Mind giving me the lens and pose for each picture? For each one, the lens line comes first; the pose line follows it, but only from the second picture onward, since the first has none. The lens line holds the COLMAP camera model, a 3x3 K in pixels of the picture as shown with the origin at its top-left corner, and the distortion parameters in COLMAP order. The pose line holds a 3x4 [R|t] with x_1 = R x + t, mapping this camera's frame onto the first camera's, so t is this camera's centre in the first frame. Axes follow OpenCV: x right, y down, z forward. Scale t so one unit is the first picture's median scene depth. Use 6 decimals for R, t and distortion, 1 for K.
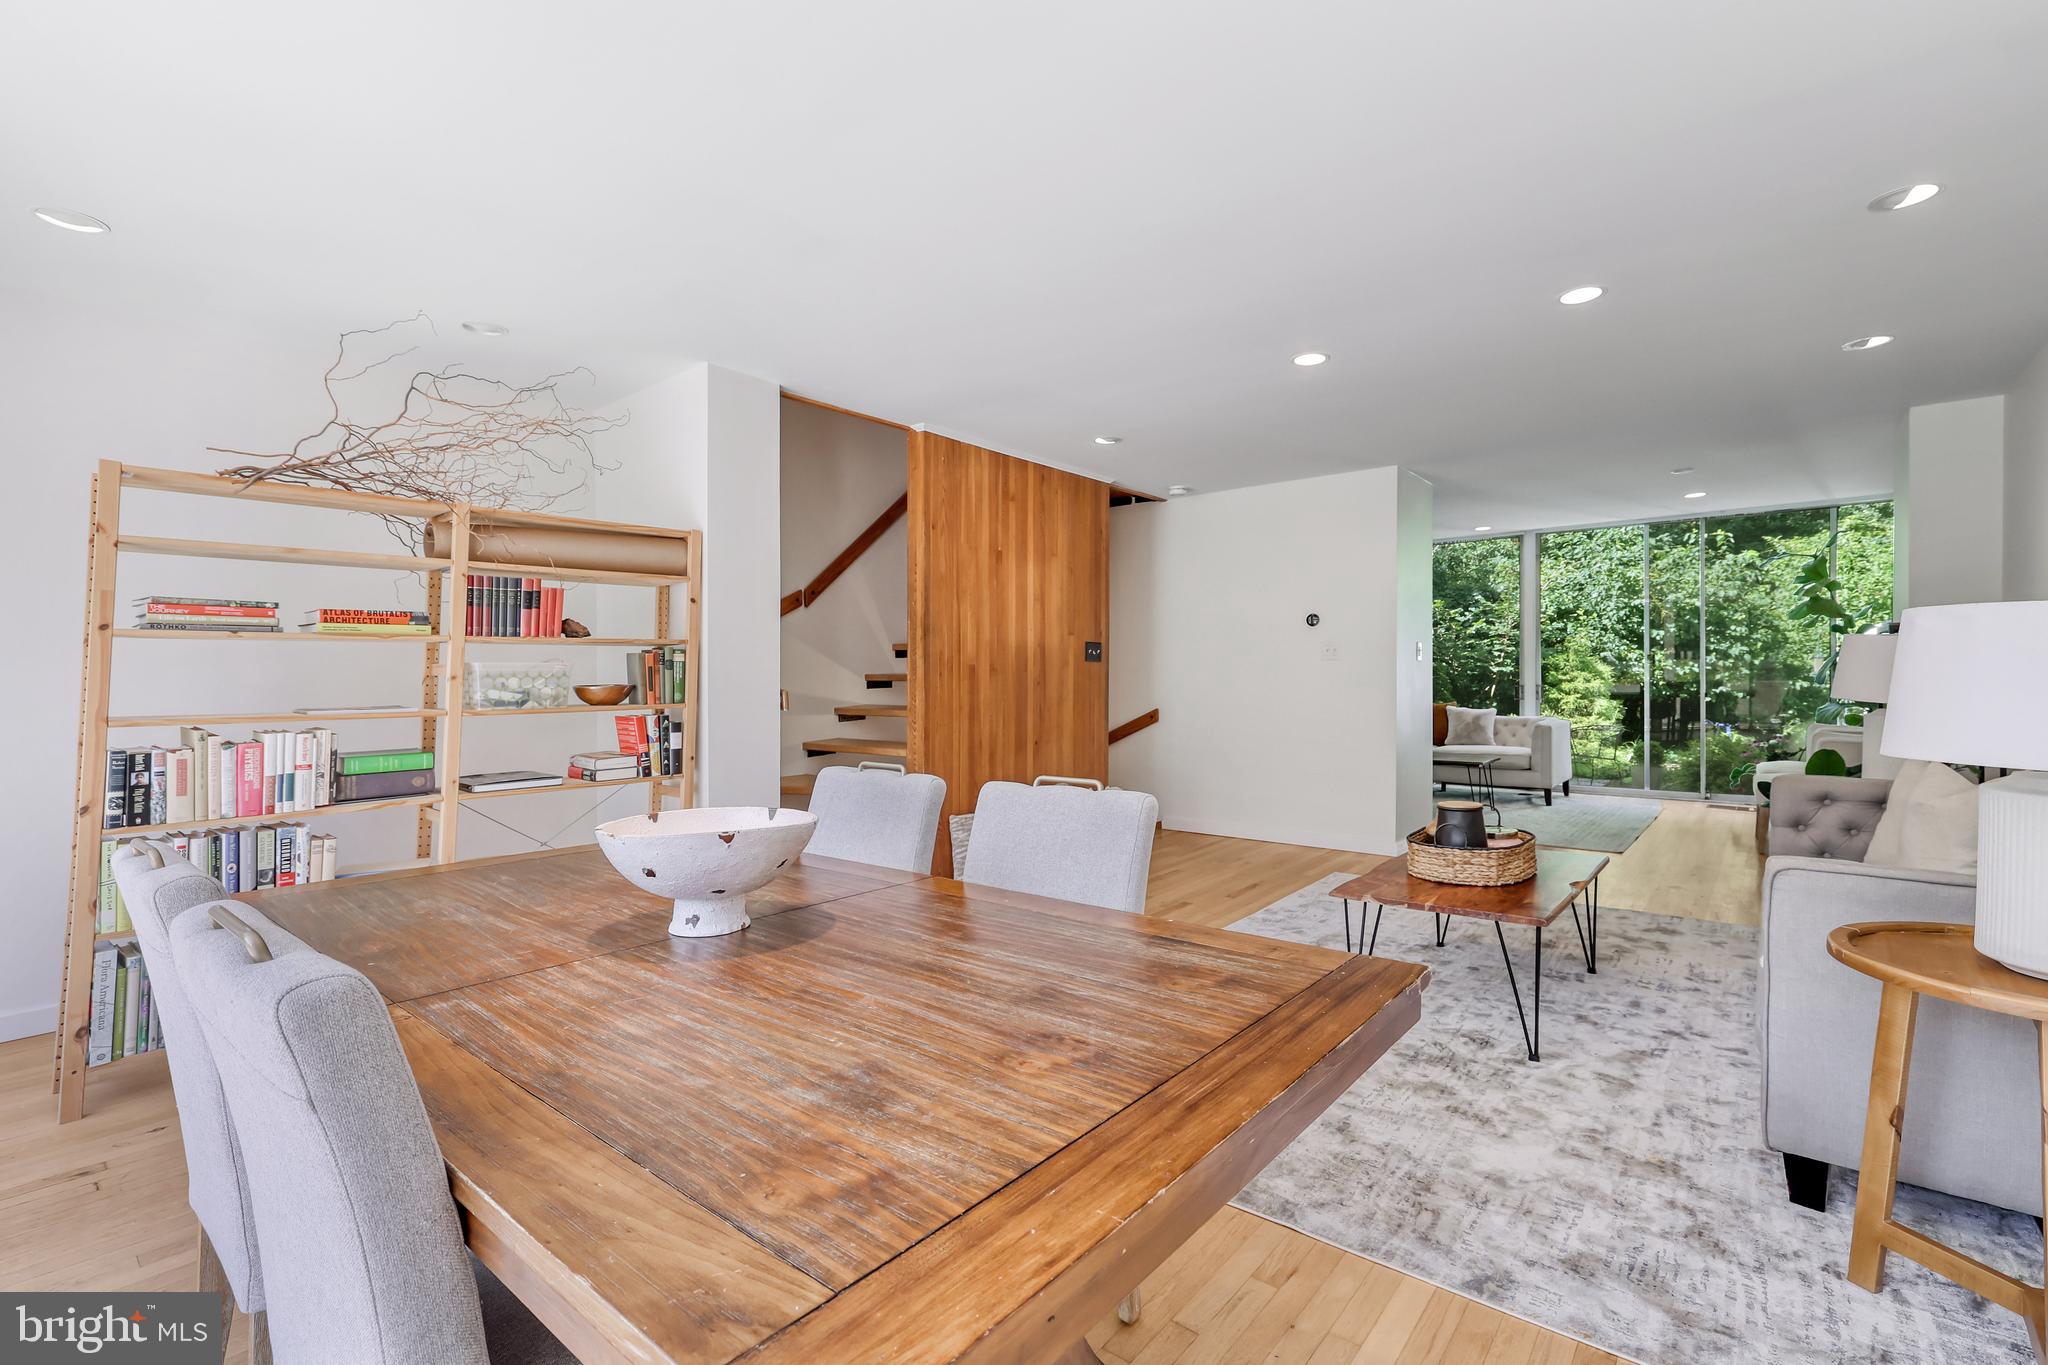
lens RADIAL K [[940.9, 0, 977.0], [0, 940.9, 668.6], [0, 0, 1]] dist [-0.002076, -0.000109]
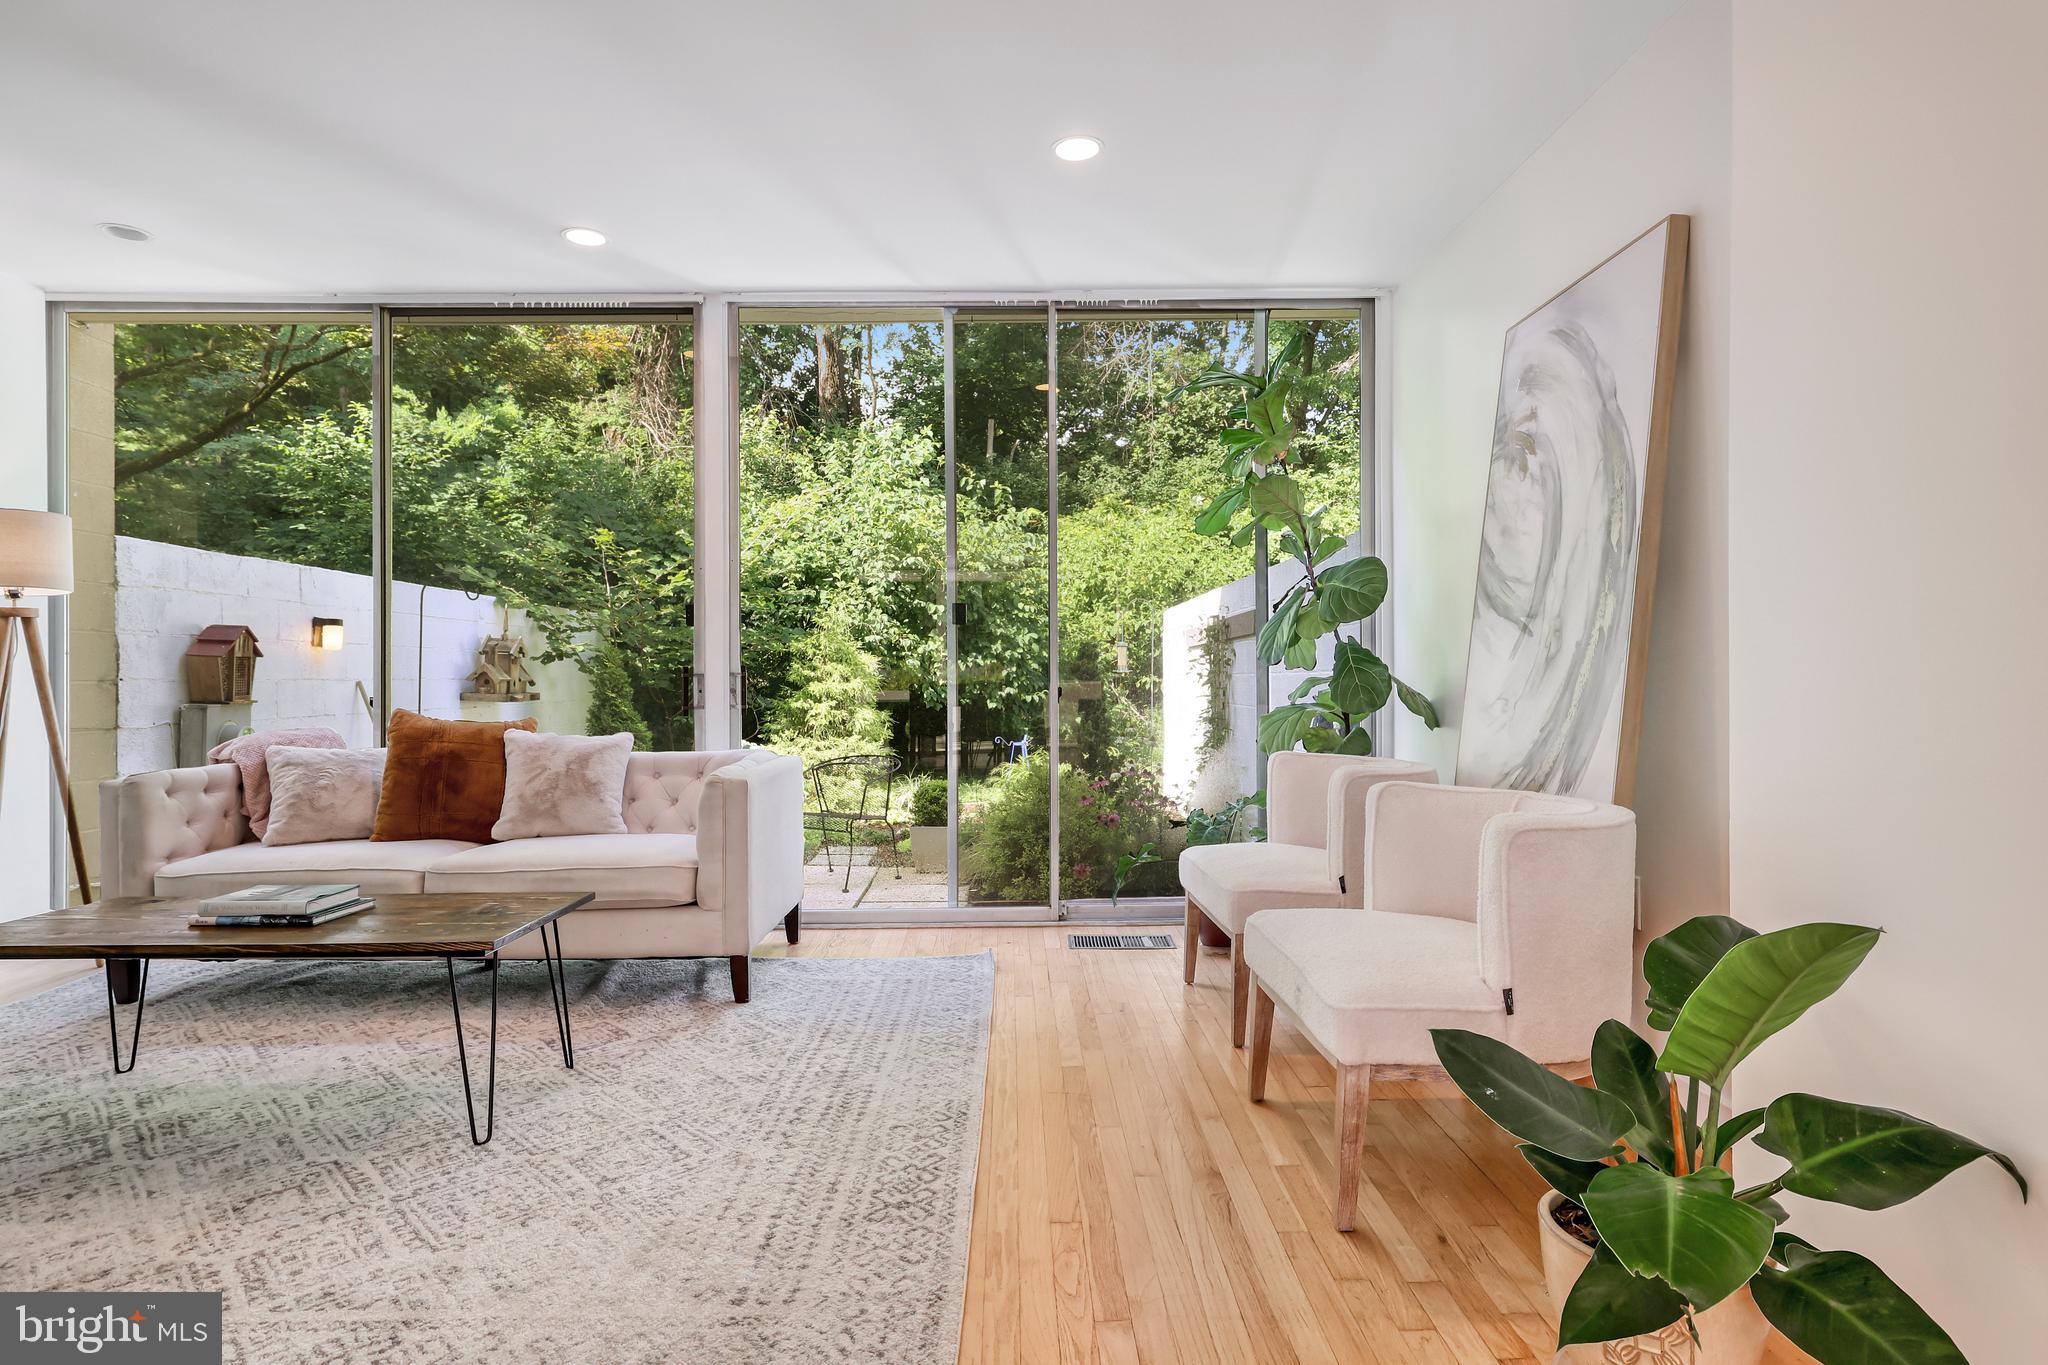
lens RADIAL K [[1143.7, 0, 1021.6], [0, 1143.7, 688.3], [0, 0, 1]] dist [-0.002162, -0.000224]
pose [[0.749948, -0.003537, 0.661488, 0.240047], [-0.000114, 0.999985, 0.005477, 0.014530], [-0.661497, -0.004183, 0.749936, 0.362041]]
